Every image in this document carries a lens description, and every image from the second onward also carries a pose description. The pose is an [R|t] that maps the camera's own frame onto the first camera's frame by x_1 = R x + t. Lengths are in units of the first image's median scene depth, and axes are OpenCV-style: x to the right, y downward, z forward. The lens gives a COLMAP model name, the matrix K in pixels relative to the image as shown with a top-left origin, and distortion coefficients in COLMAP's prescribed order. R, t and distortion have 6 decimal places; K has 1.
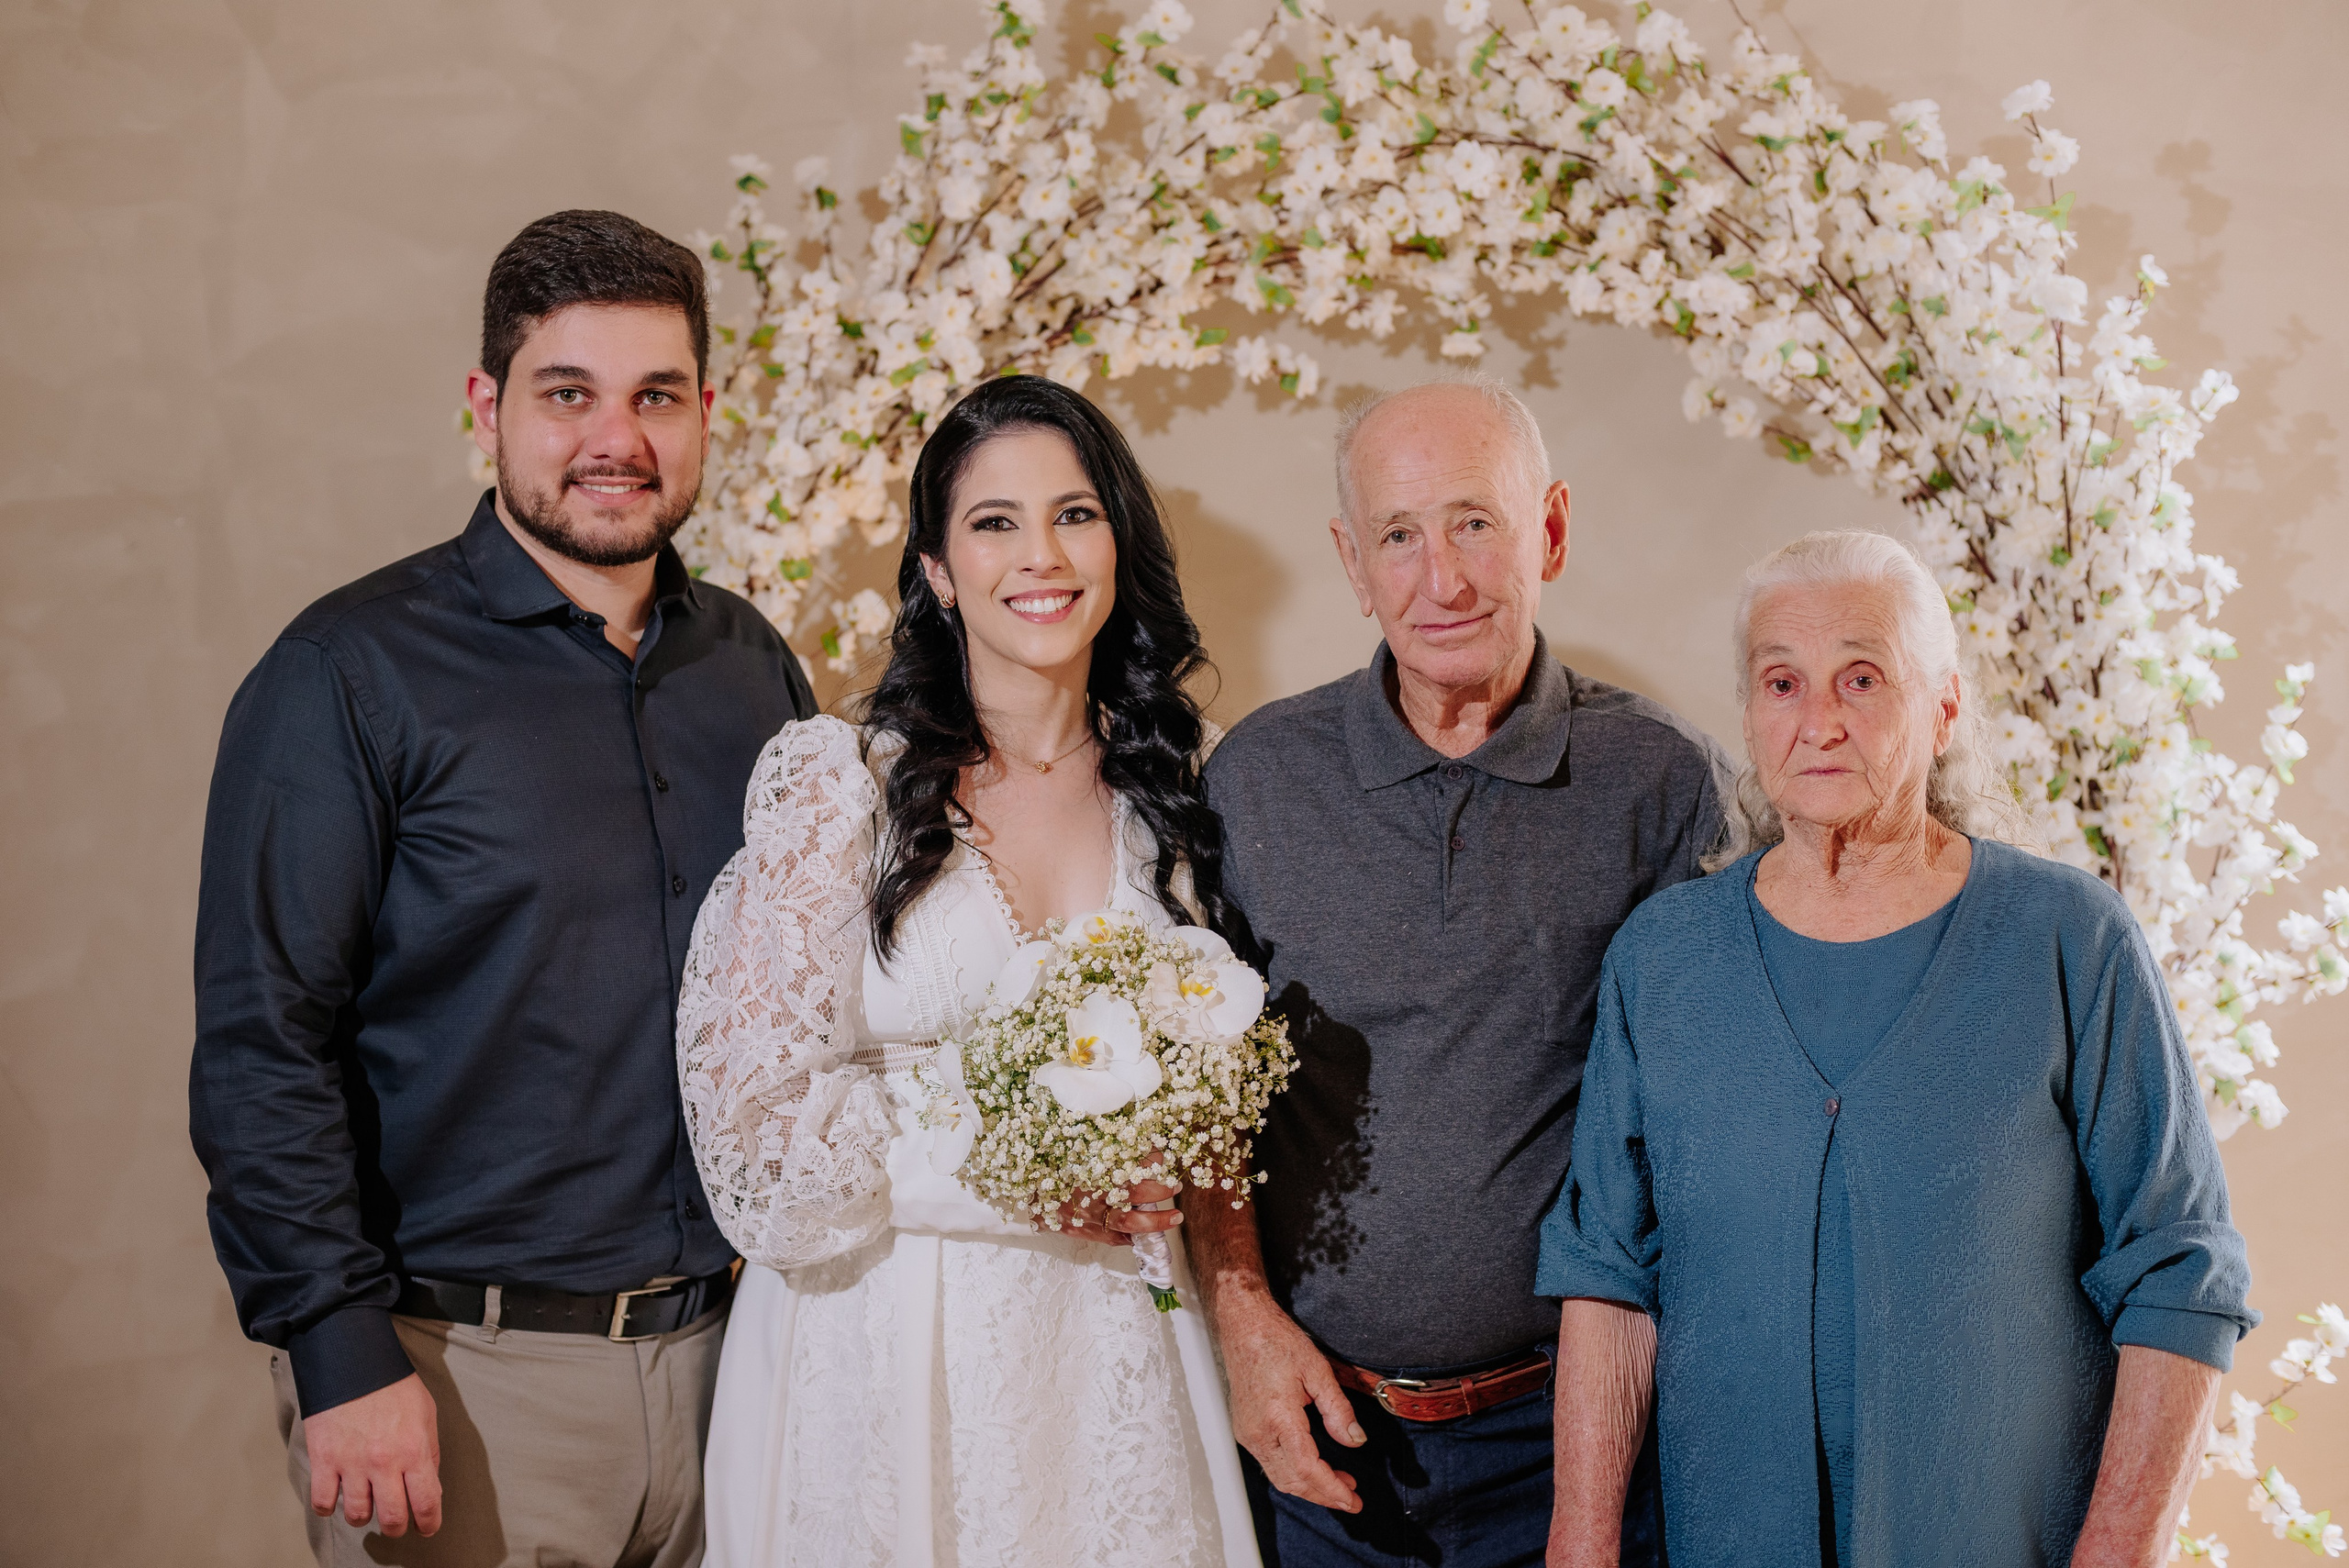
lens RADIAL K [[3368.5, 0, 1174.5], [0, 3368.5, 784.0], [0, 0, 1]] dist [0.002705, -0.151741]
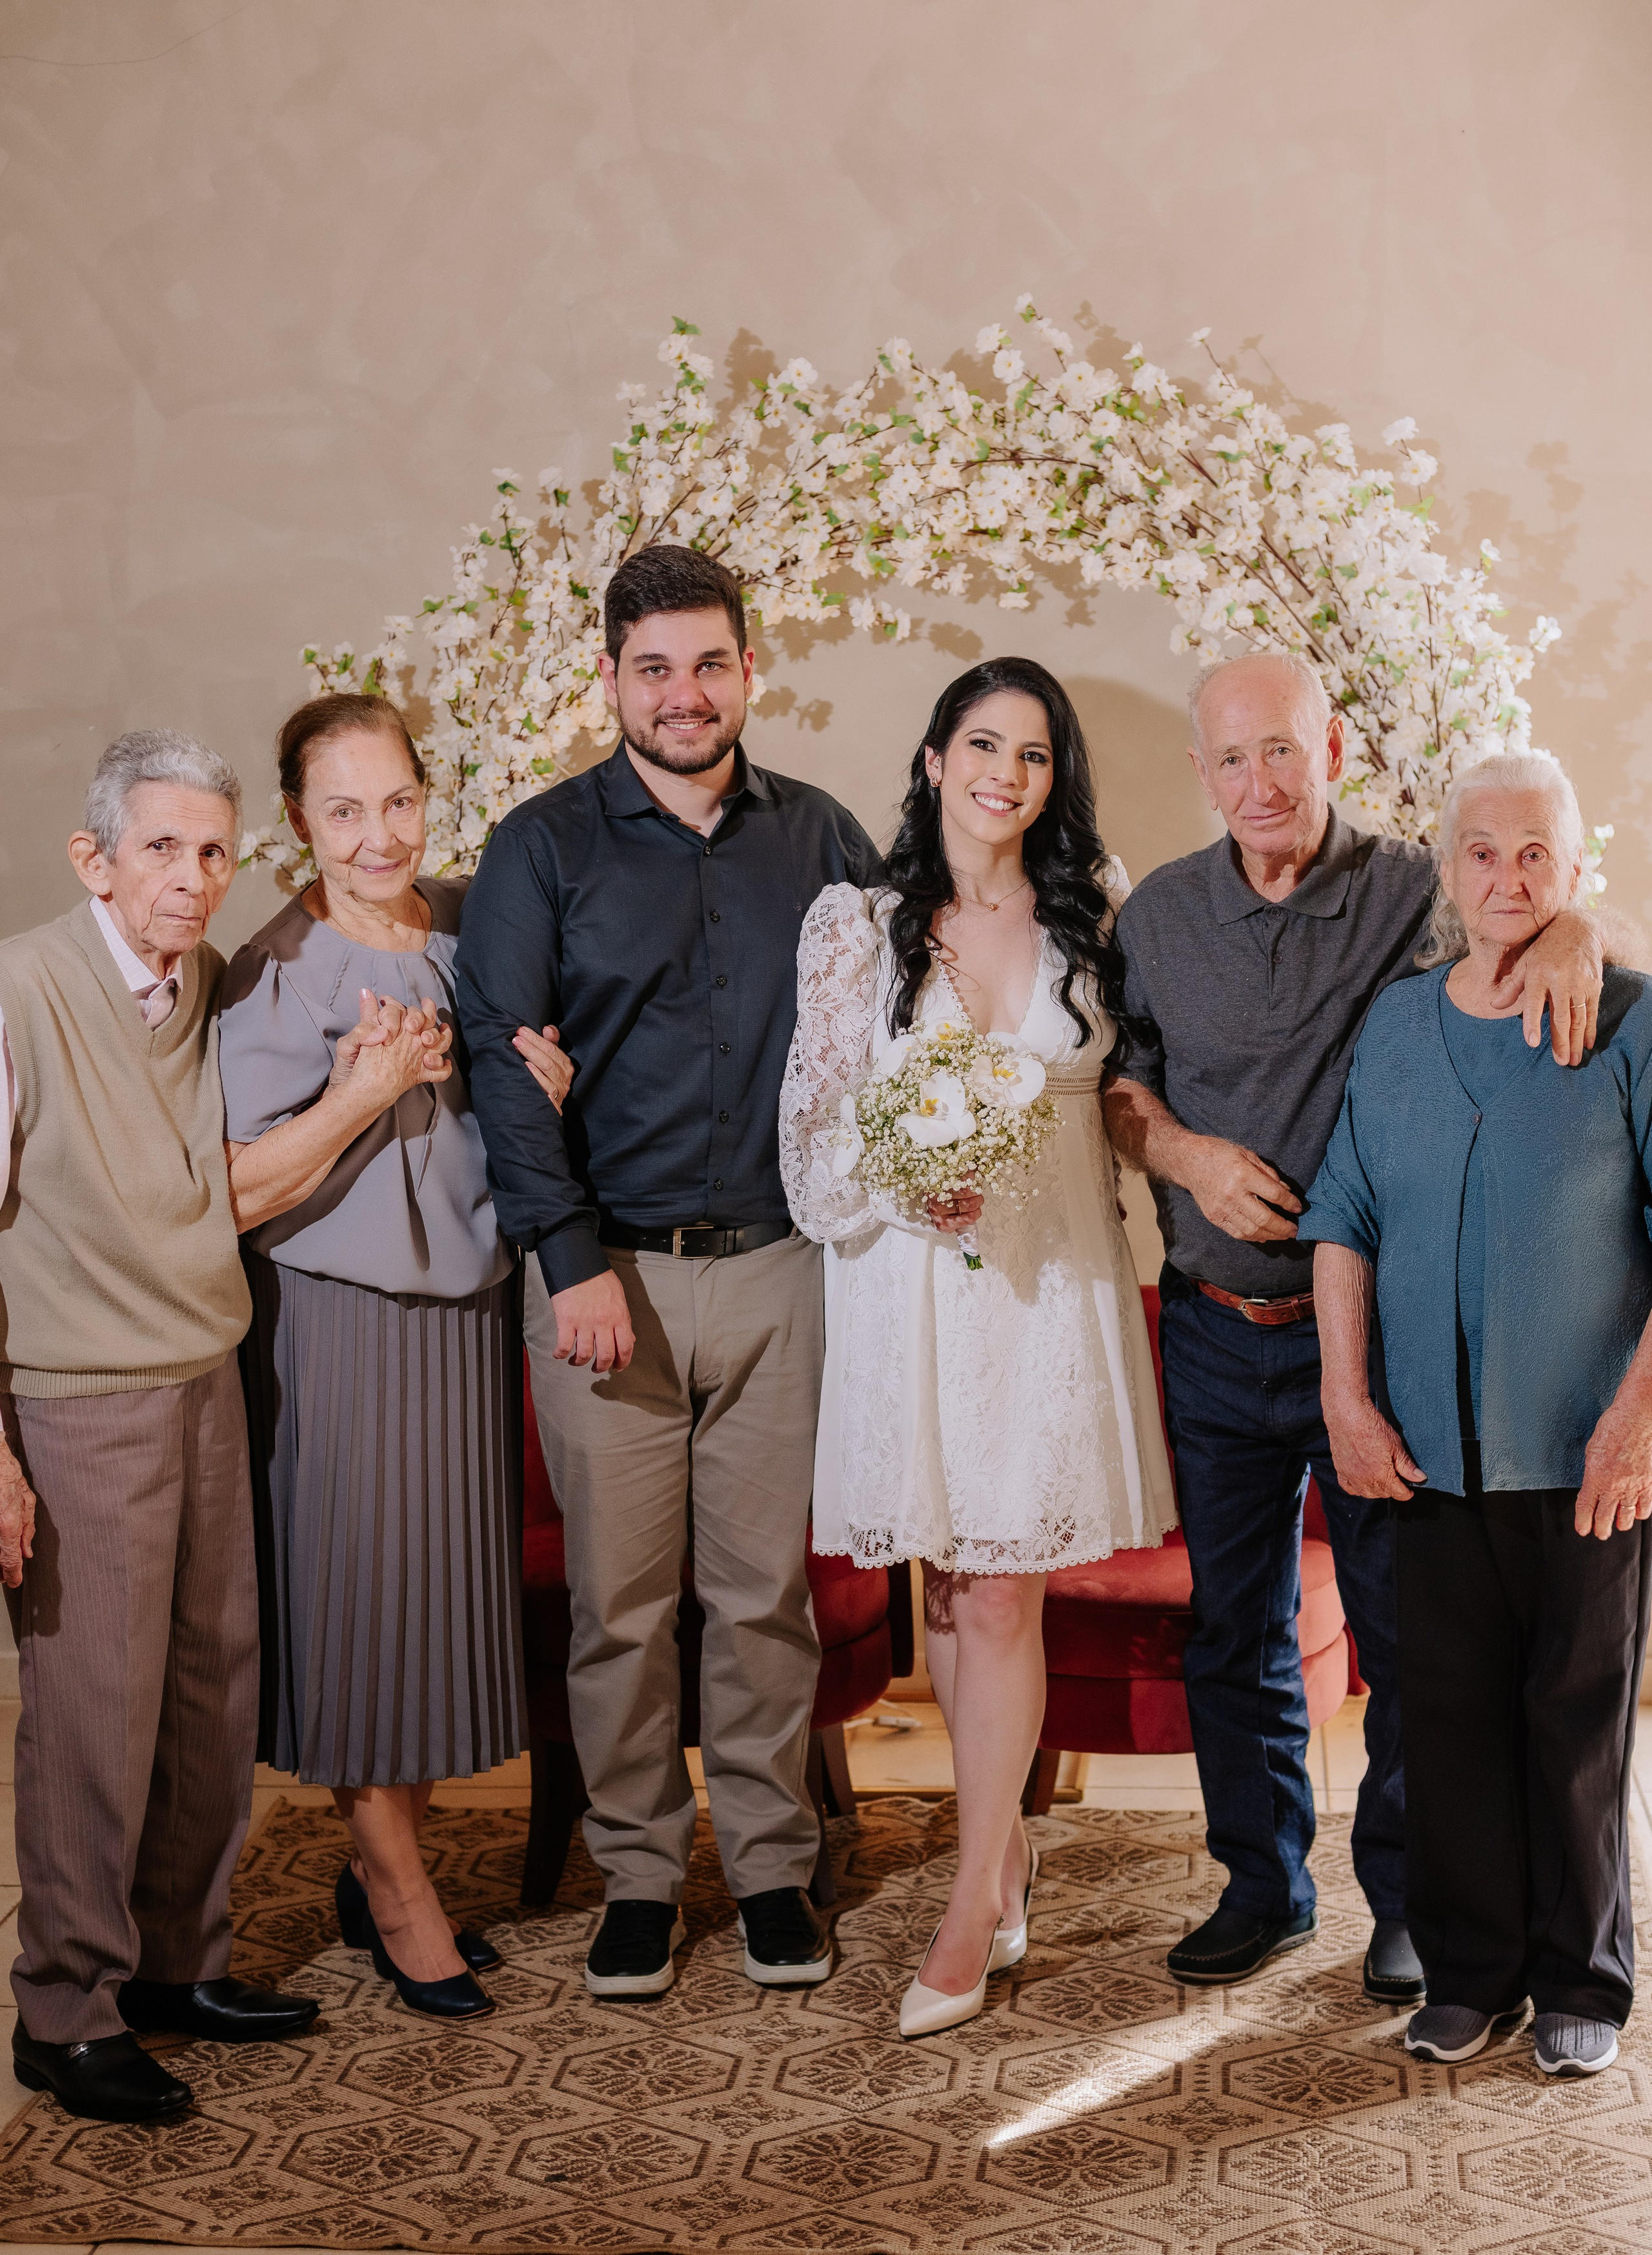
lens RADIAL K [[3559.5, 0, 825.6], [0, 3559.5, 1193.6], [0, 0, 1]] dist [-0.006692, 0.016321]
pose [[0.999204, -0.003256, -0.039749, 0.066634], [0.006513, 0.996603, 0.082098, -0.006567], [0.039347, -0.082292, 0.995831, -0.511159]]
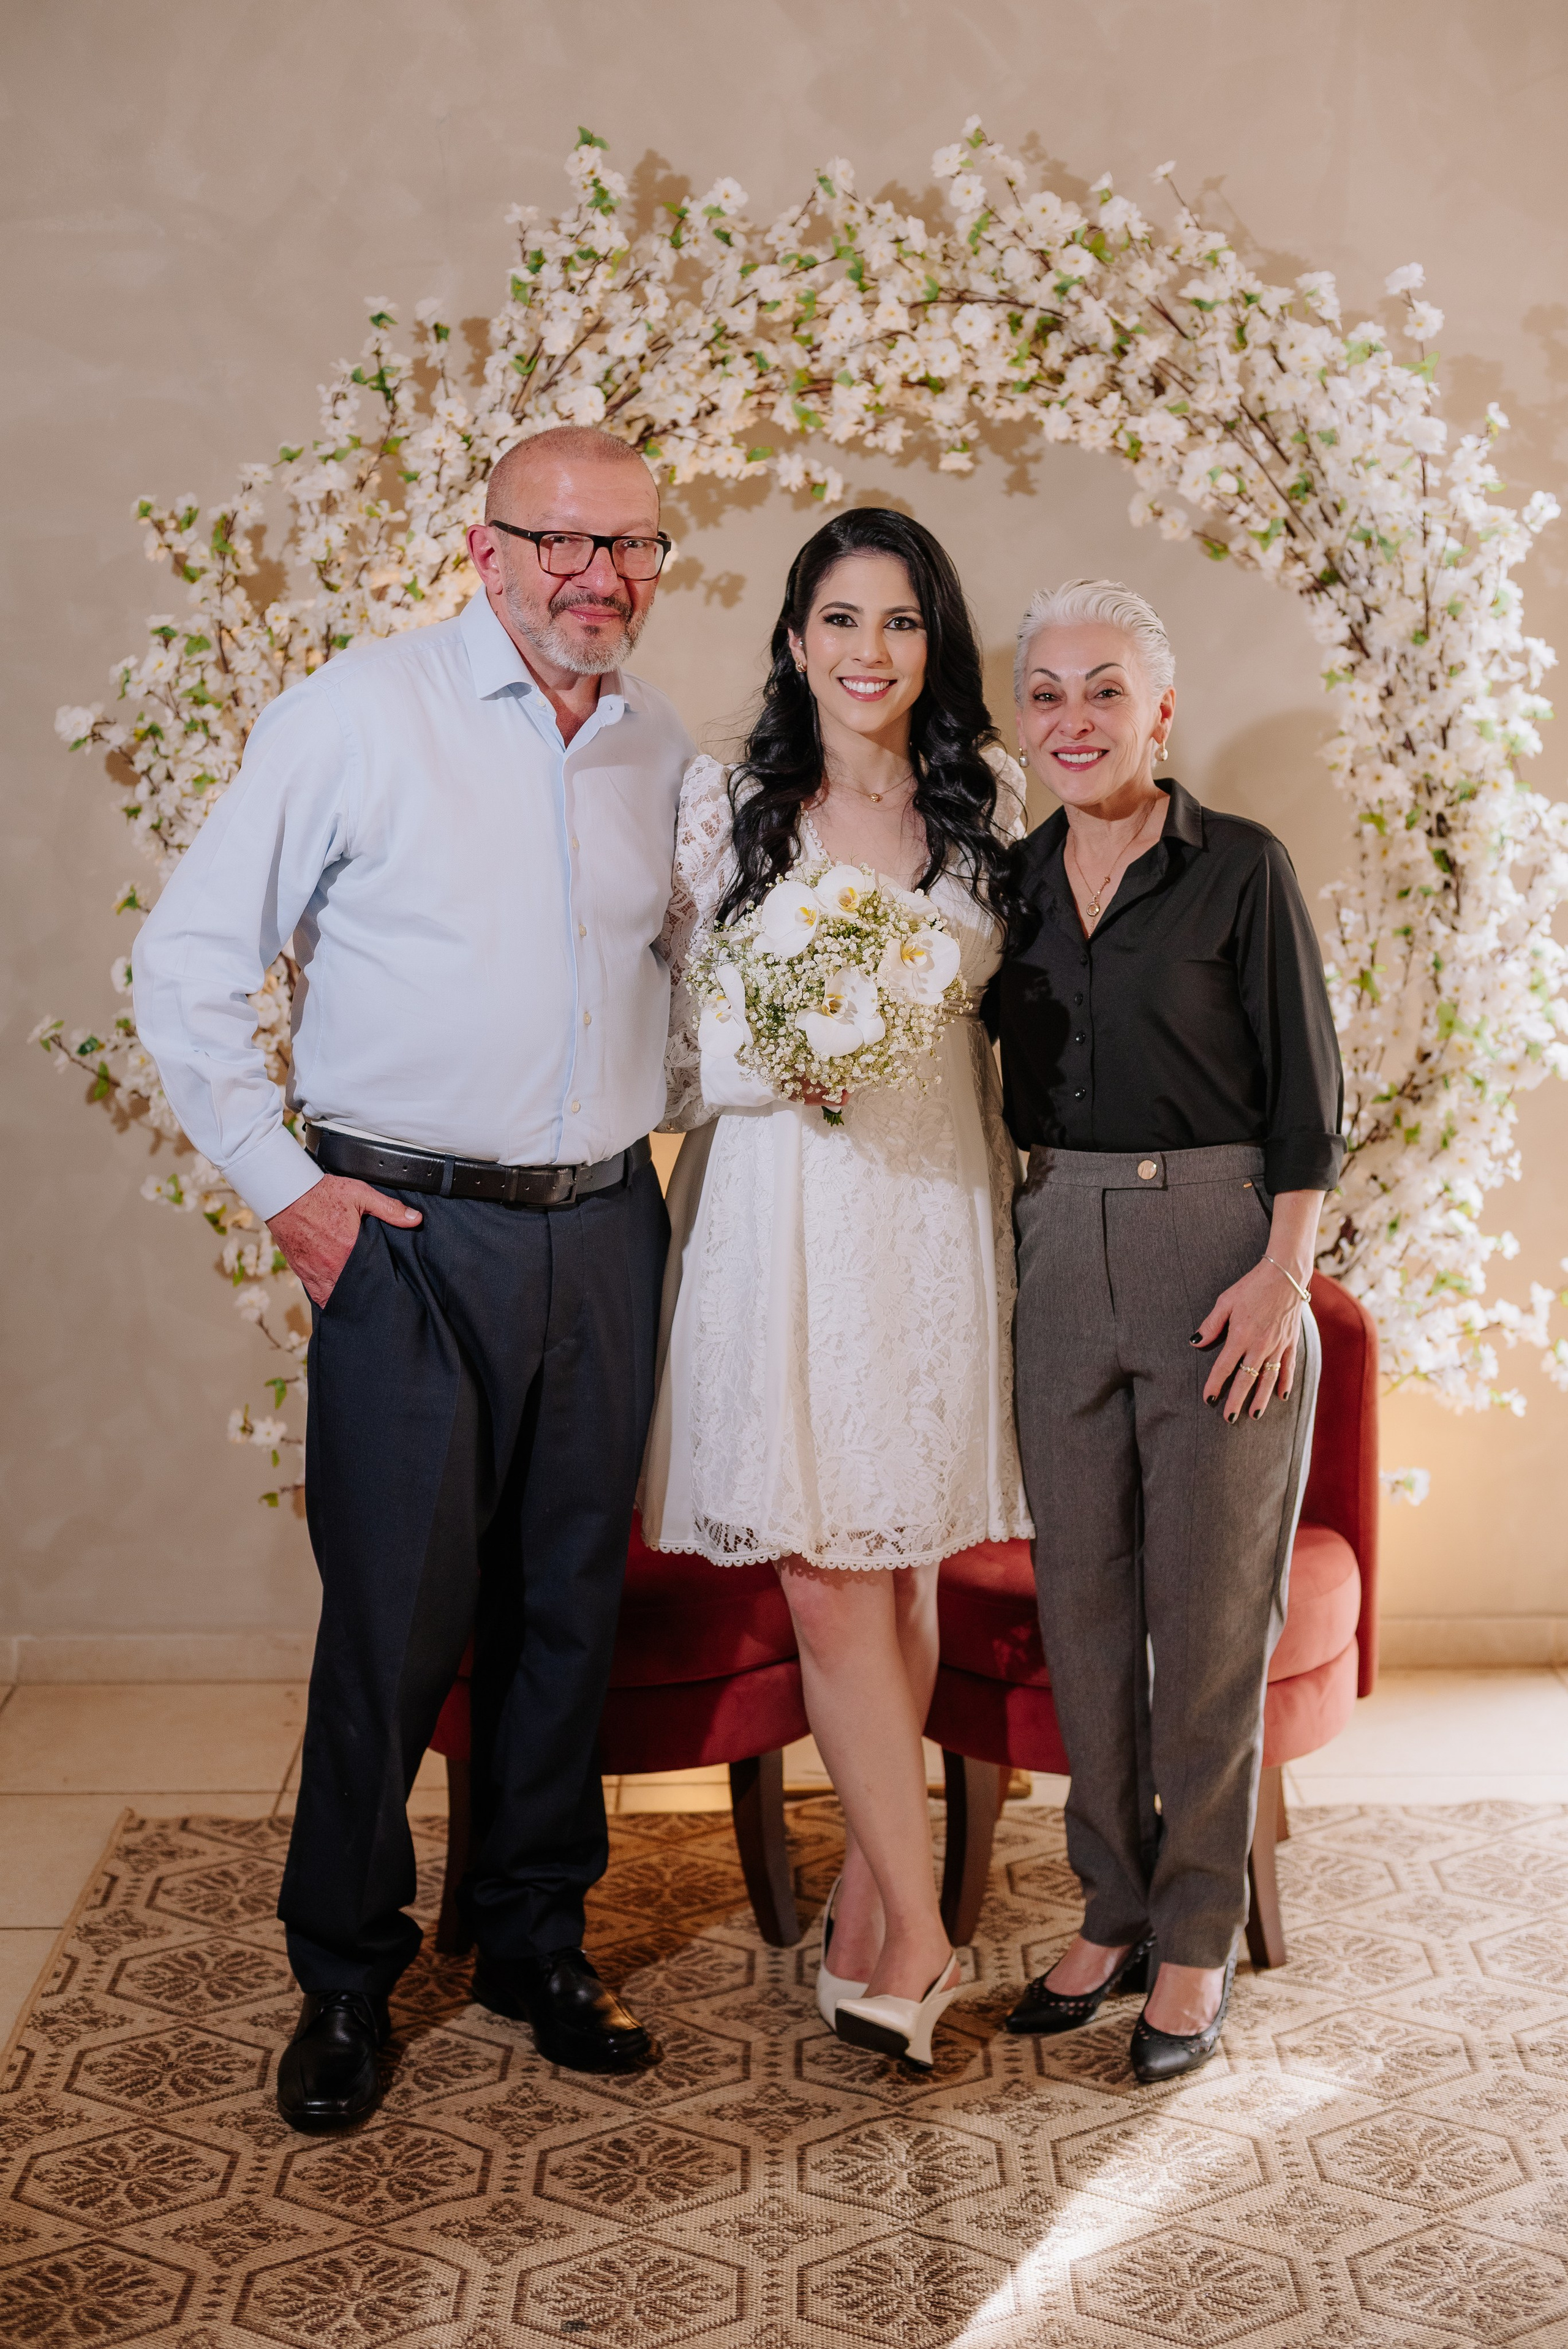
lens RADIAL K [[3305.1, 0, 784.0], [0, 3305.1, 1174.5], [0, 0, 1]] dist [-0.017378, -0.021523]
pose [[0.997046, -0.002798, 0.076753, -0.075334], [-0.005752, 0.993810, 0.110948, -0.002596], [-0.076588, -0.111062, 0.990858, -0.249802]]
